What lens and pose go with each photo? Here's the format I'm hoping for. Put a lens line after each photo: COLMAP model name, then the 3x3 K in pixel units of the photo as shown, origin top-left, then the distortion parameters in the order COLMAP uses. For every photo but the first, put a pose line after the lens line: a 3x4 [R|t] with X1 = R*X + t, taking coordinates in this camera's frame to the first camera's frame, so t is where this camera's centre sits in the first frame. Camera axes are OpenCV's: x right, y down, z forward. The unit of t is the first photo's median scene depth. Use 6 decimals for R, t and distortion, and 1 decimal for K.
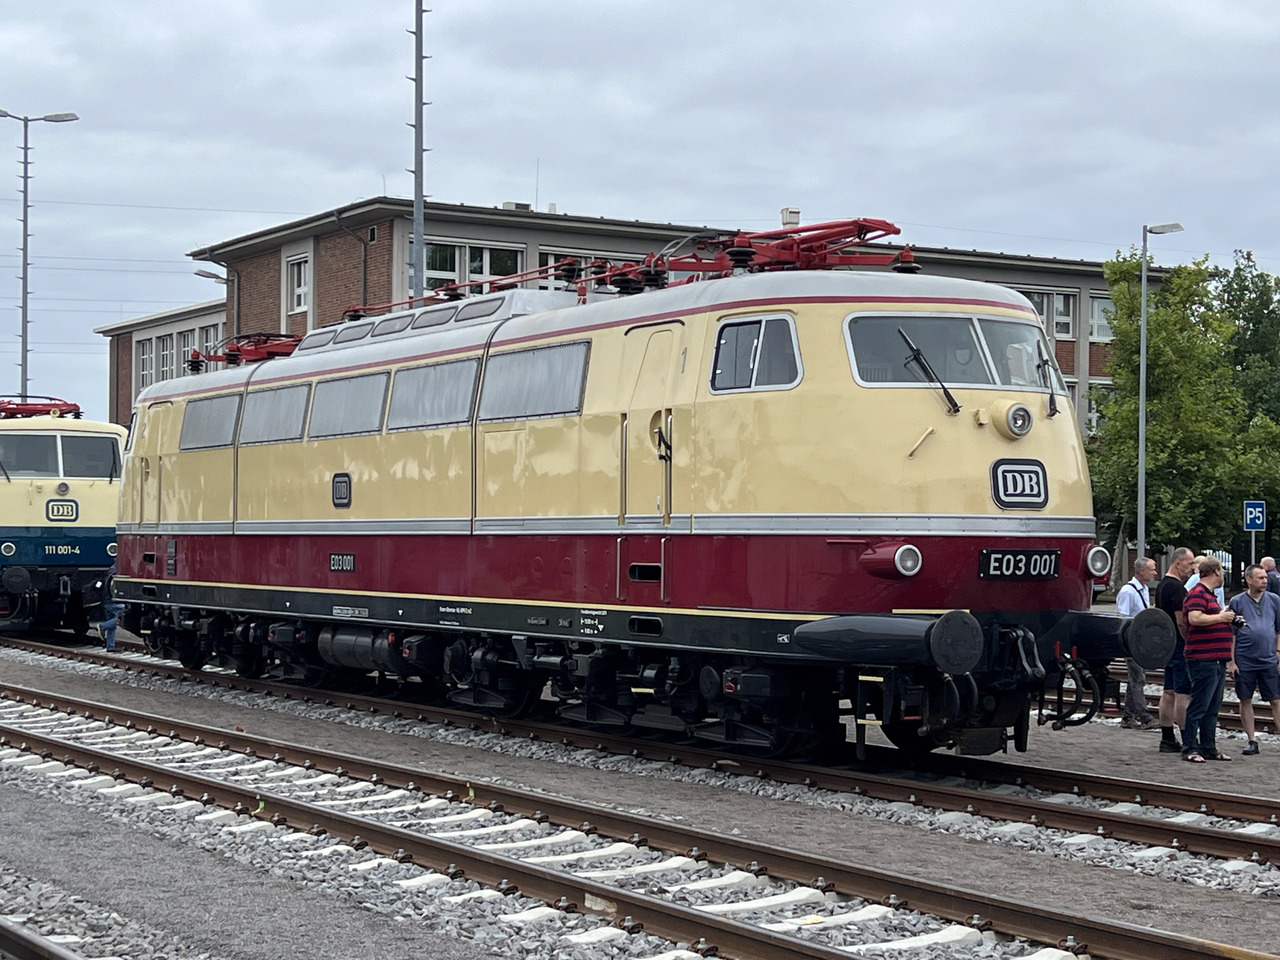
lens RADIAL K [[2298.8, 0, 640.0], [0, 2298.8, 480.0], [0, 0, 1]] dist [0.132050, -0.159543]
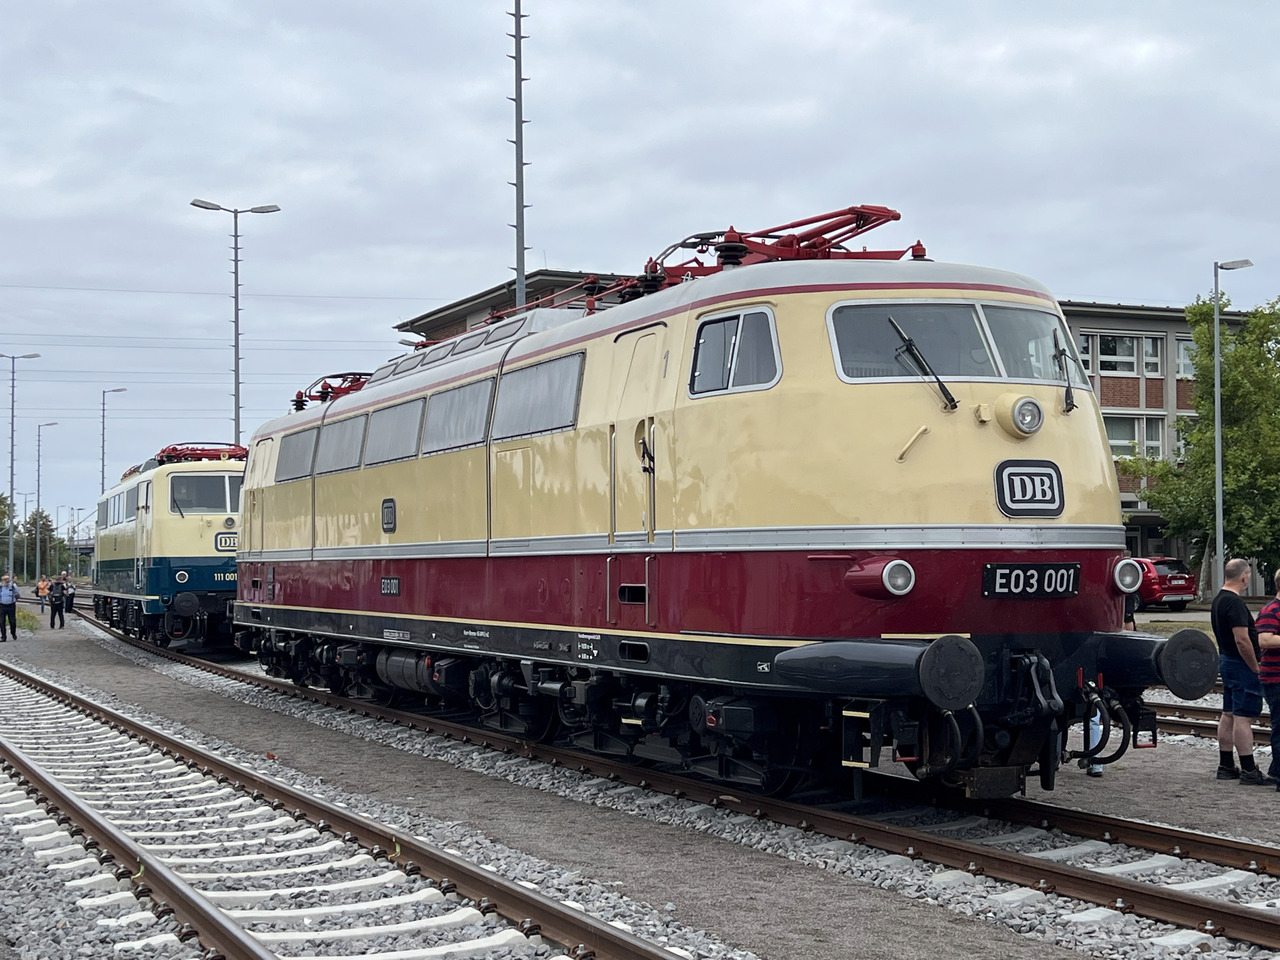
lens RADIAL K [[1840.2, 0, 609.9], [0, 1840.2, 478.3], [0, 0, 1]] dist [0.150468, -0.446622]
pose [[0.993517, -0.020771, -0.111769, 0.077706], [0.018602, 0.999619, -0.020412, 0.008430], [0.112151, 0.018200, 0.993525, 0.258940]]
